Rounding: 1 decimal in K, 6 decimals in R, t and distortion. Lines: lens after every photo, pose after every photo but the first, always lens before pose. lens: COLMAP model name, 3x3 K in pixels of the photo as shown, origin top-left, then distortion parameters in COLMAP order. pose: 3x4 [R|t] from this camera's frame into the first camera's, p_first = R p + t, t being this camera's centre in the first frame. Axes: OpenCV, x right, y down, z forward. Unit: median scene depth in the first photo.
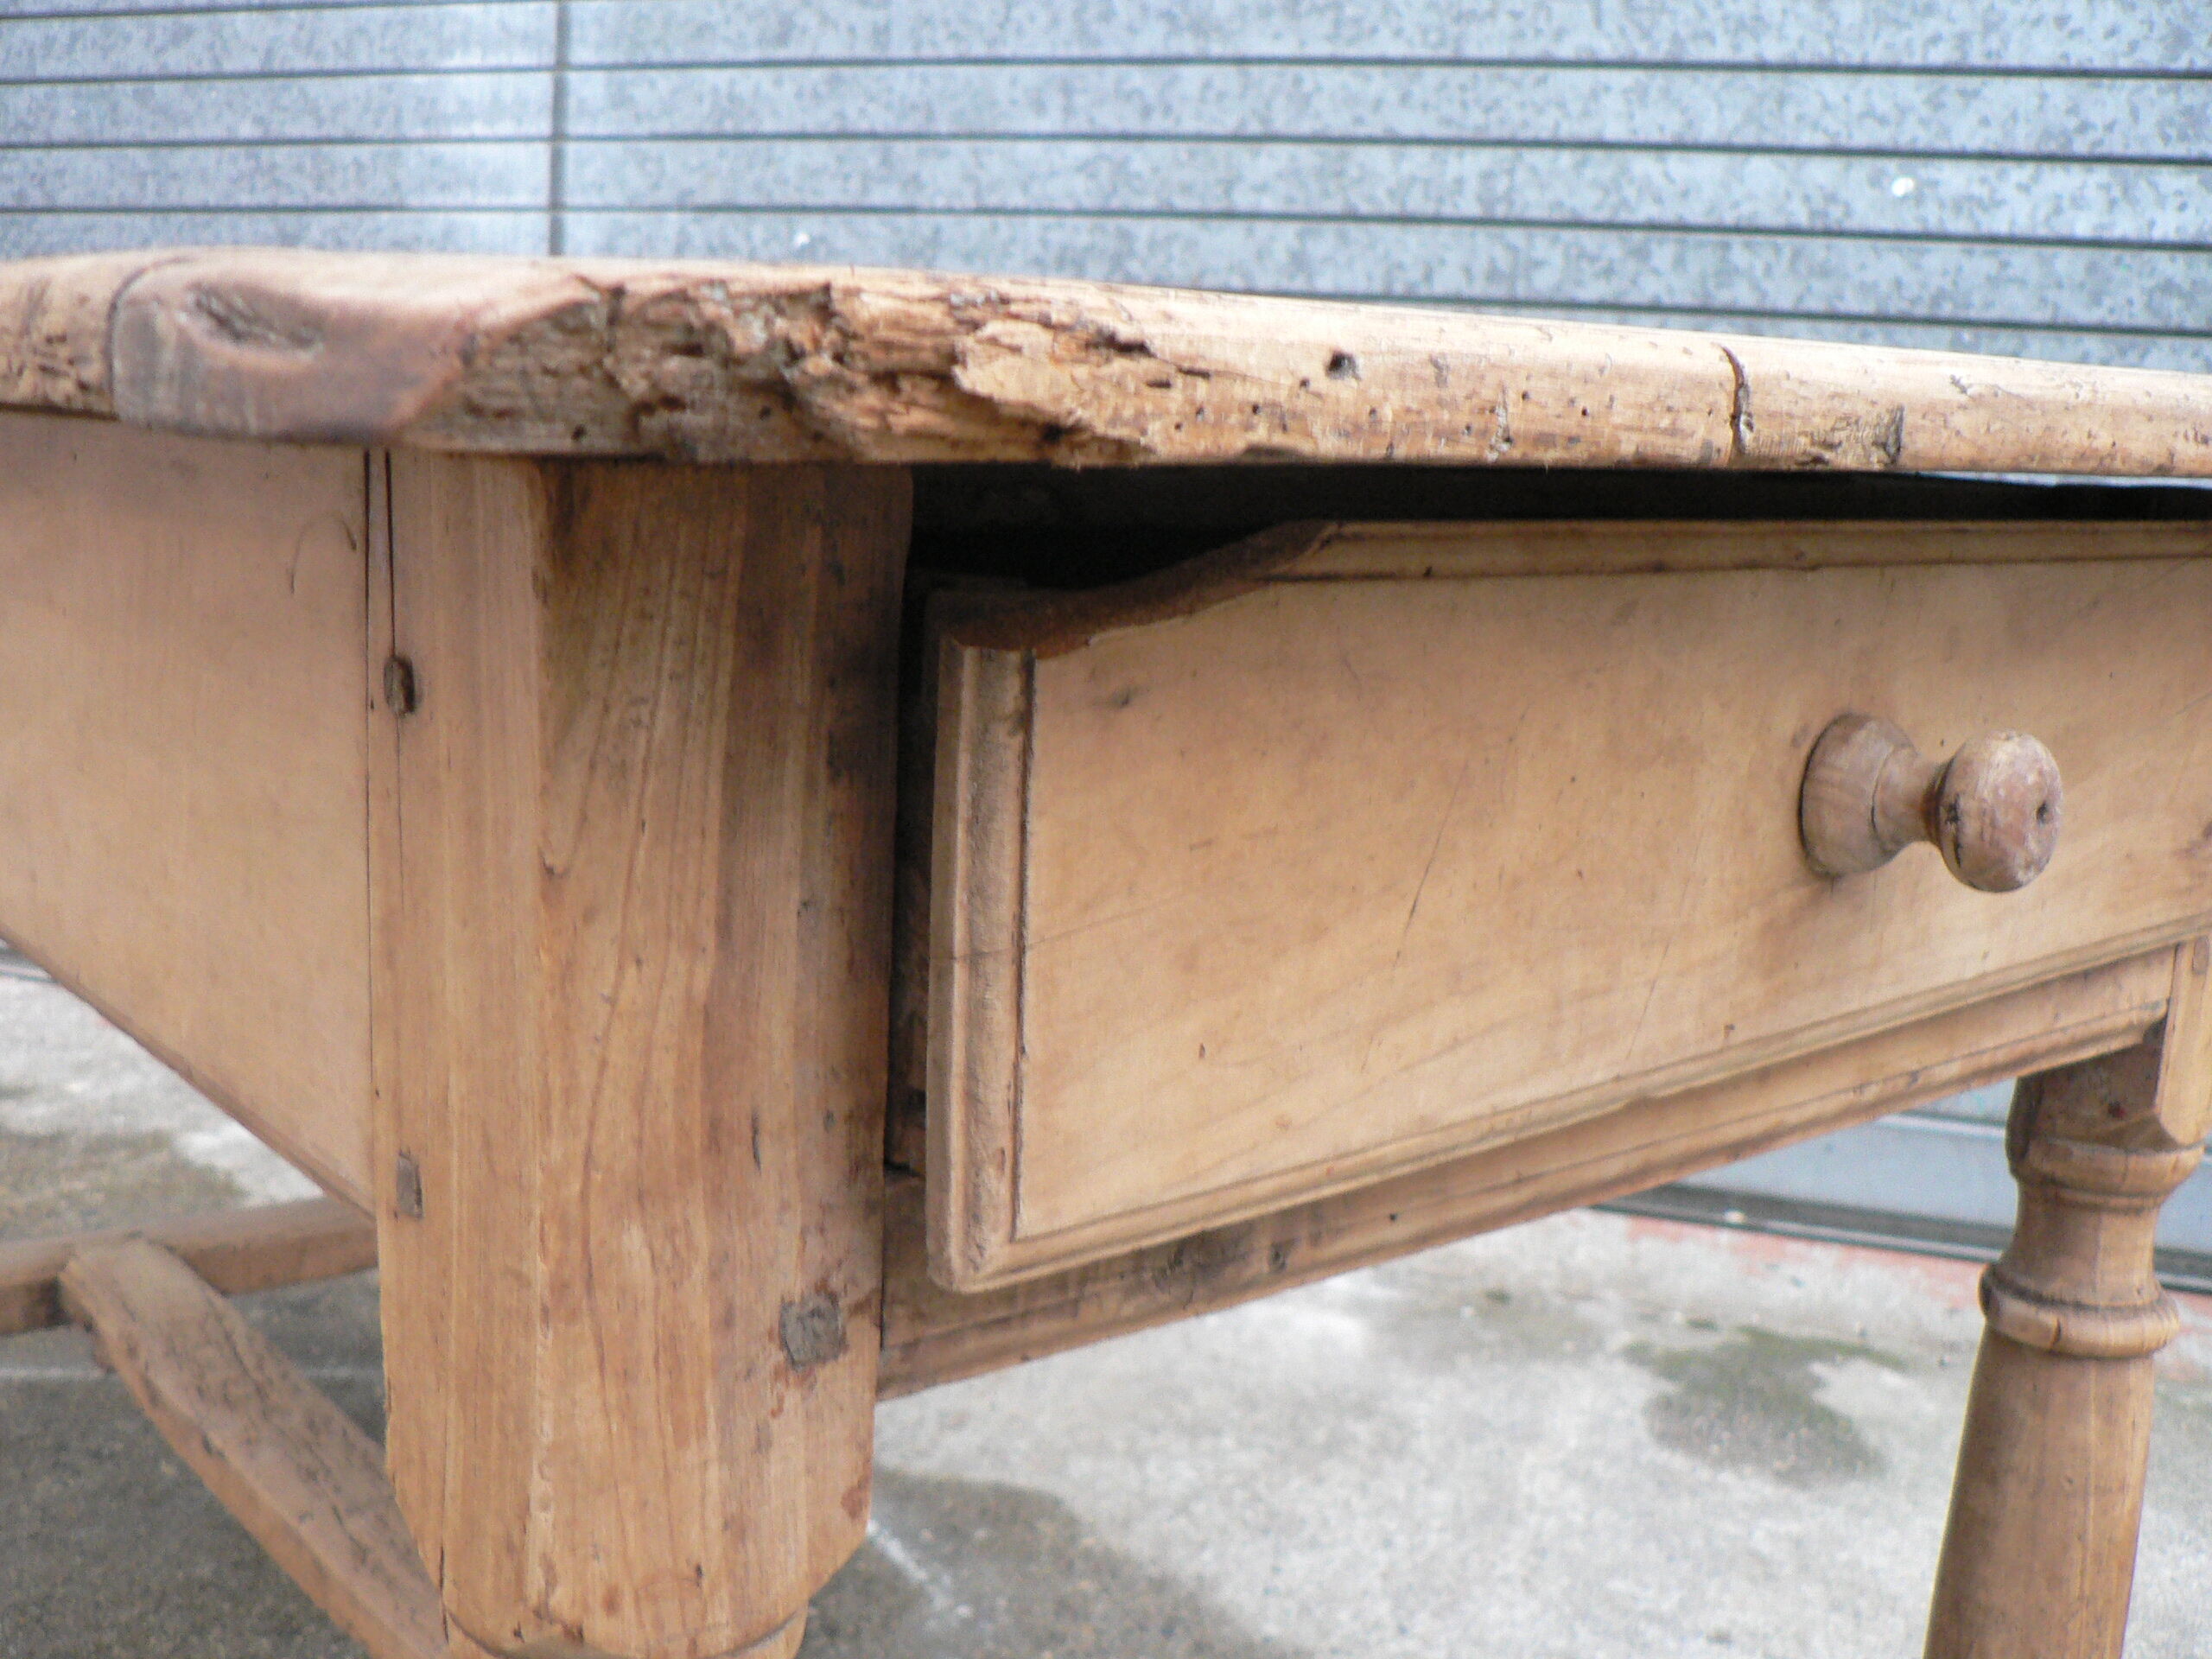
lens RADIAL K [[2394.5, 0, 1098.3], [0, 2394.5, 828.9], [0, 0, 1]] dist [-0.121076, 0.000000]
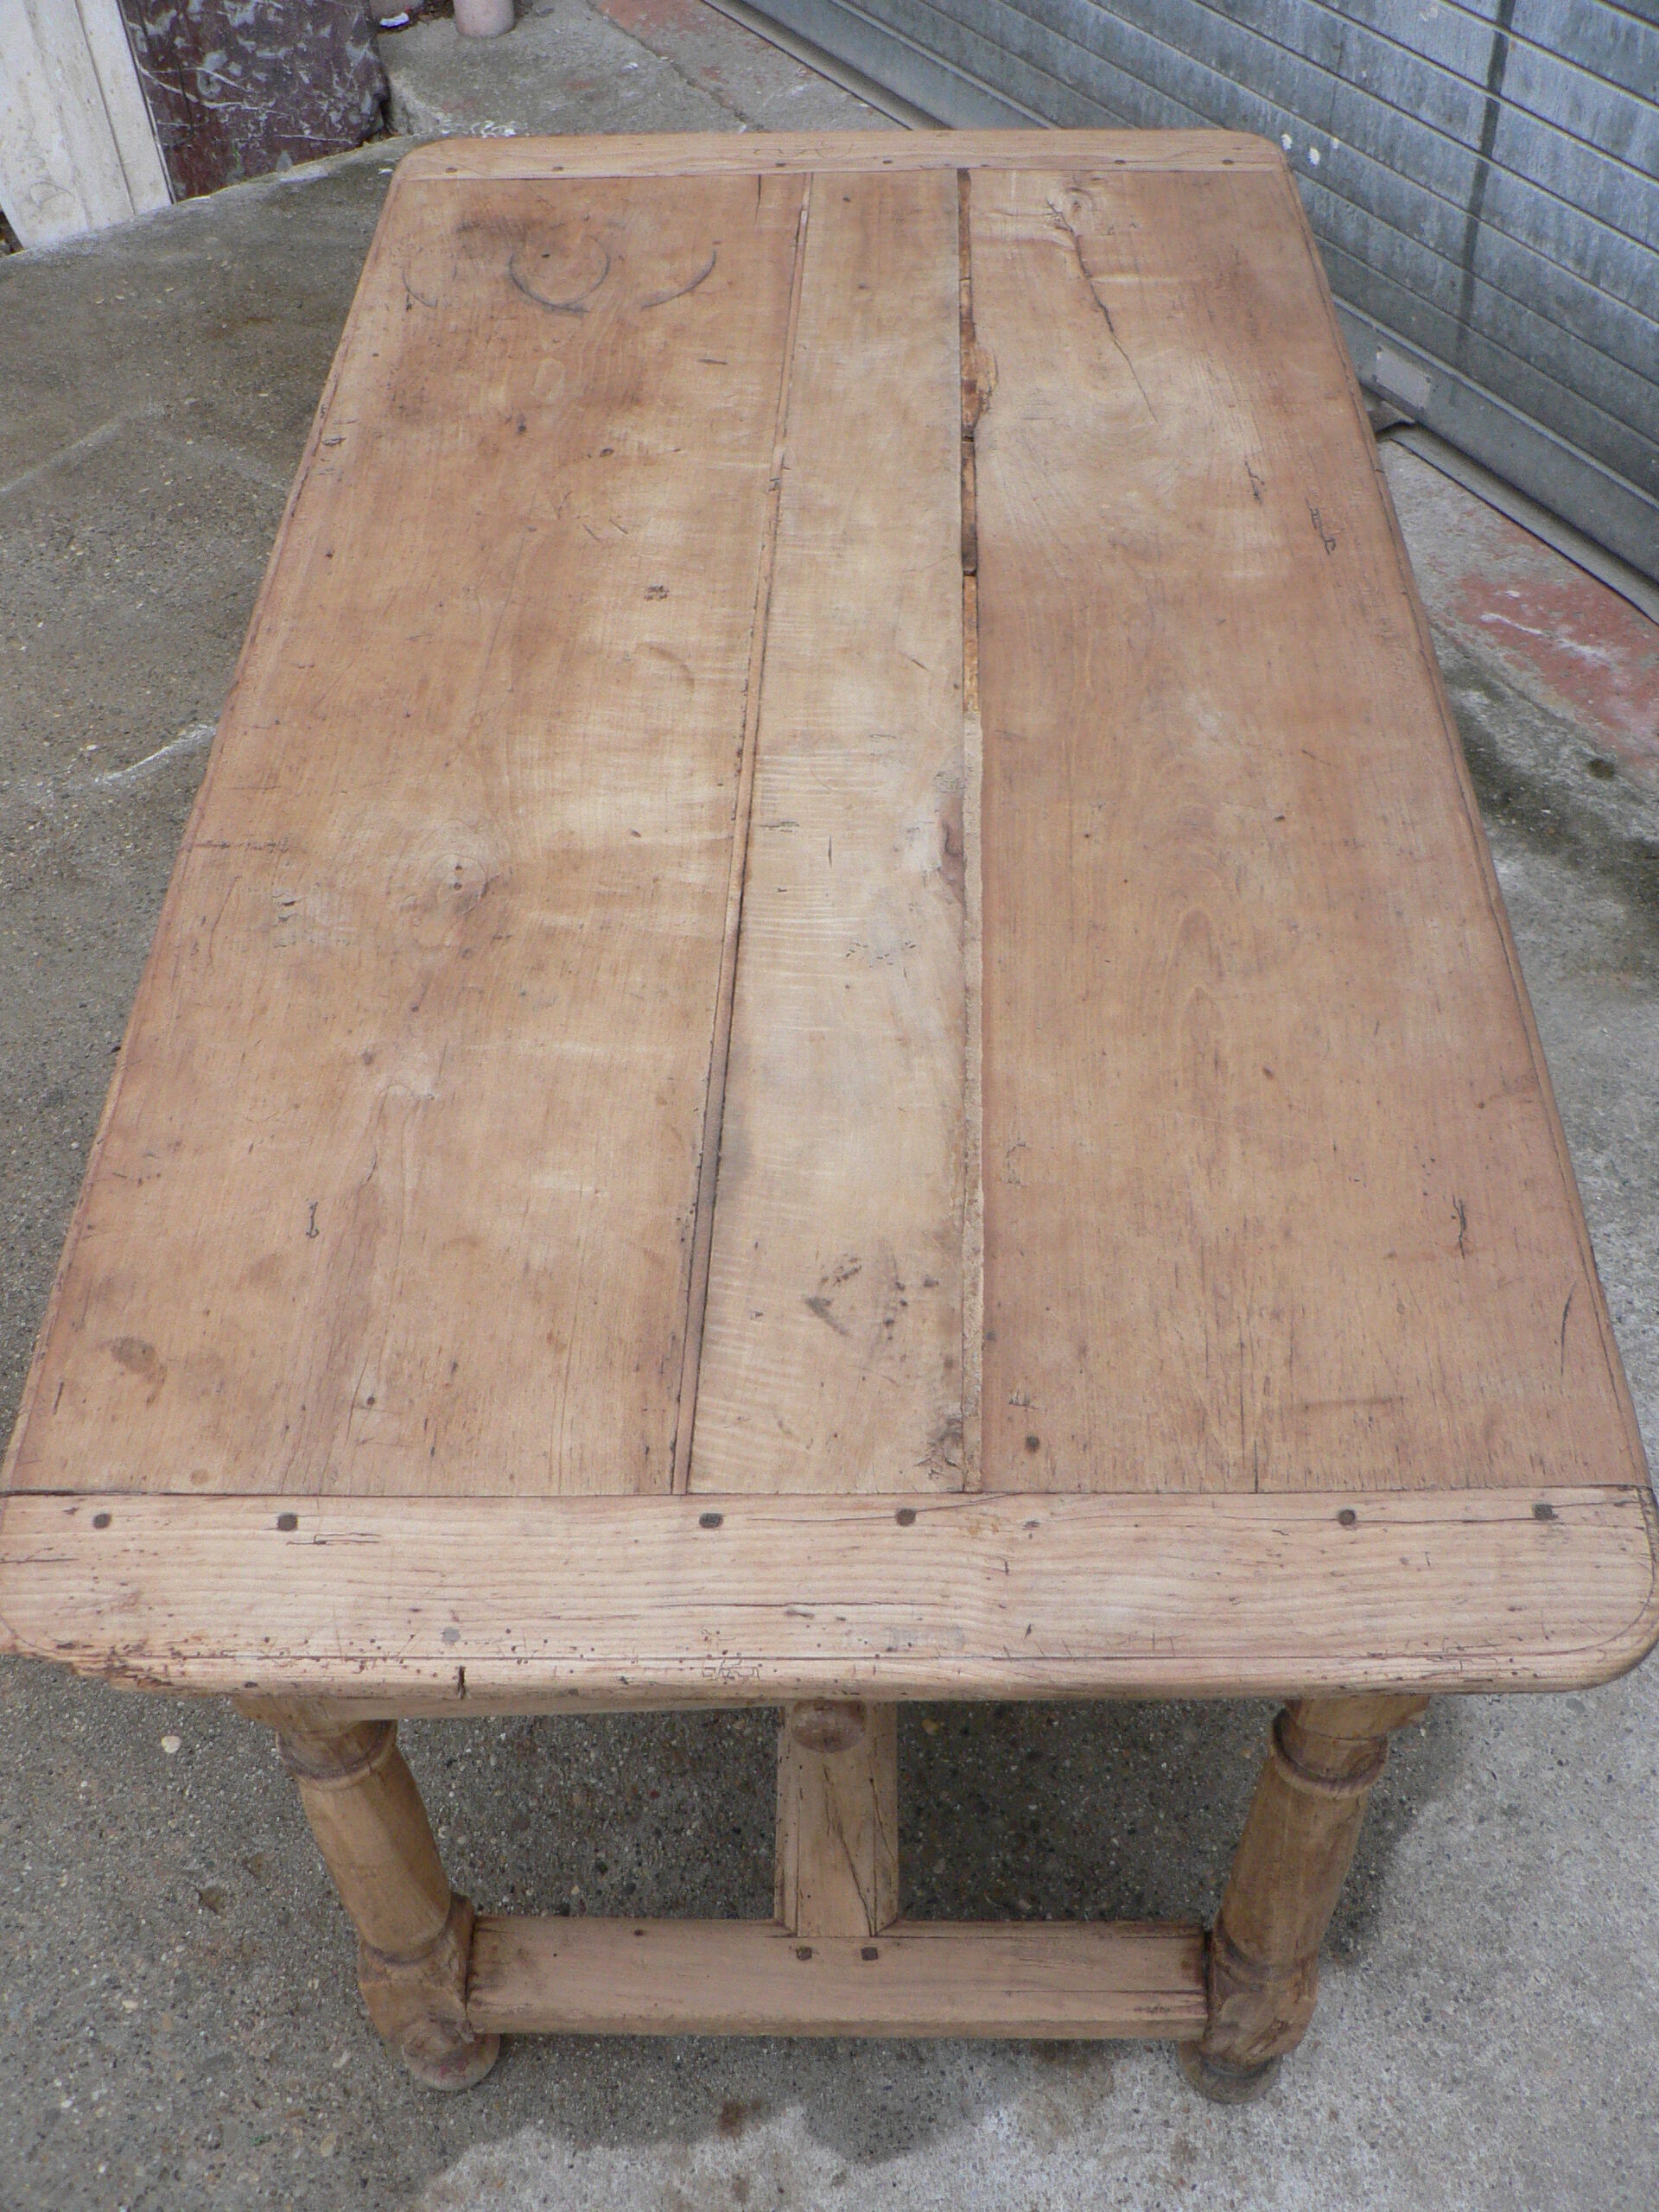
lens RADIAL K [[2394.5, 0, 811.3], [0, 2394.5, 1145.0], [0, 0, 1]] dist [-0.121076, 0.000000]
pose [[0.760269, 0.435193, -0.482284, 0.264829], [-0.052514, 0.781167, 0.622110, -0.393716], [0.647483, -0.447644, 0.616750, -0.018125]]
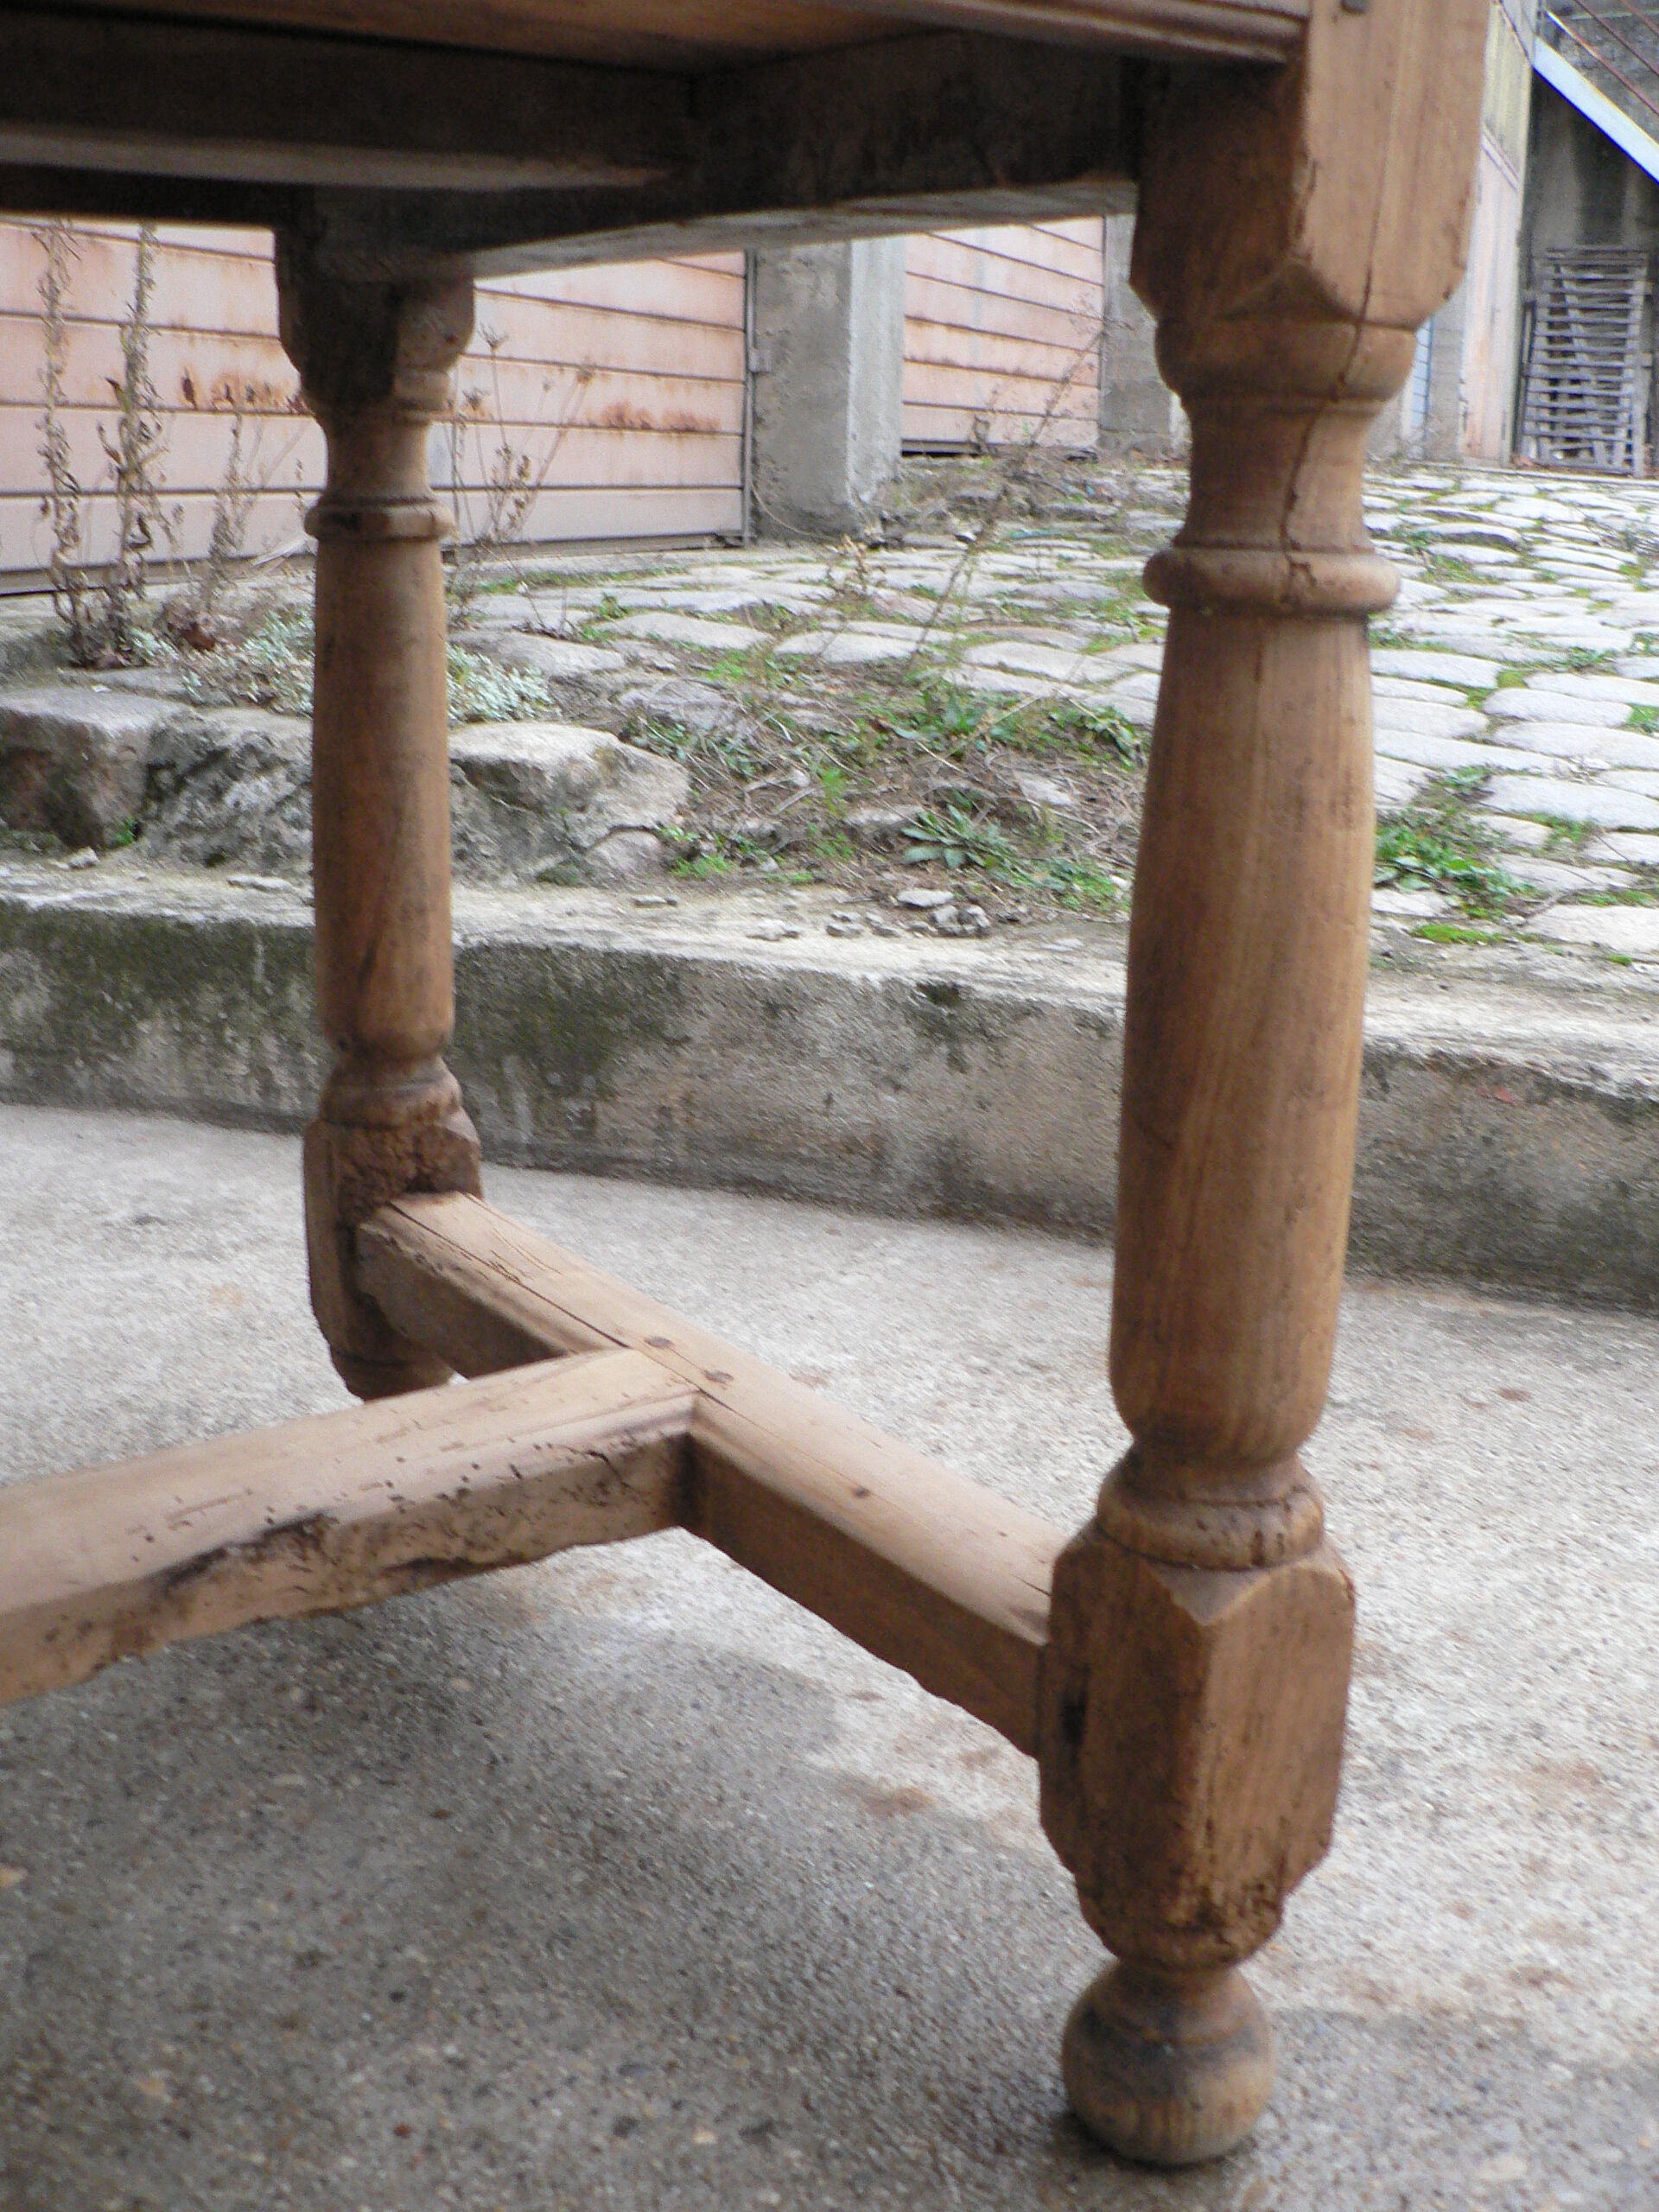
lens RADIAL K [[2394.5, 0, 795.4], [0, 2394.5, 1128.4], [0, 0, 1]] dist [-0.121076, 0.000000]
pose [[0.070681, -0.310041, 0.948092, -0.336353], [0.164258, 0.941112, 0.295513, 0.061059], [-0.983882, 0.134845, 0.117445, 0.233169]]
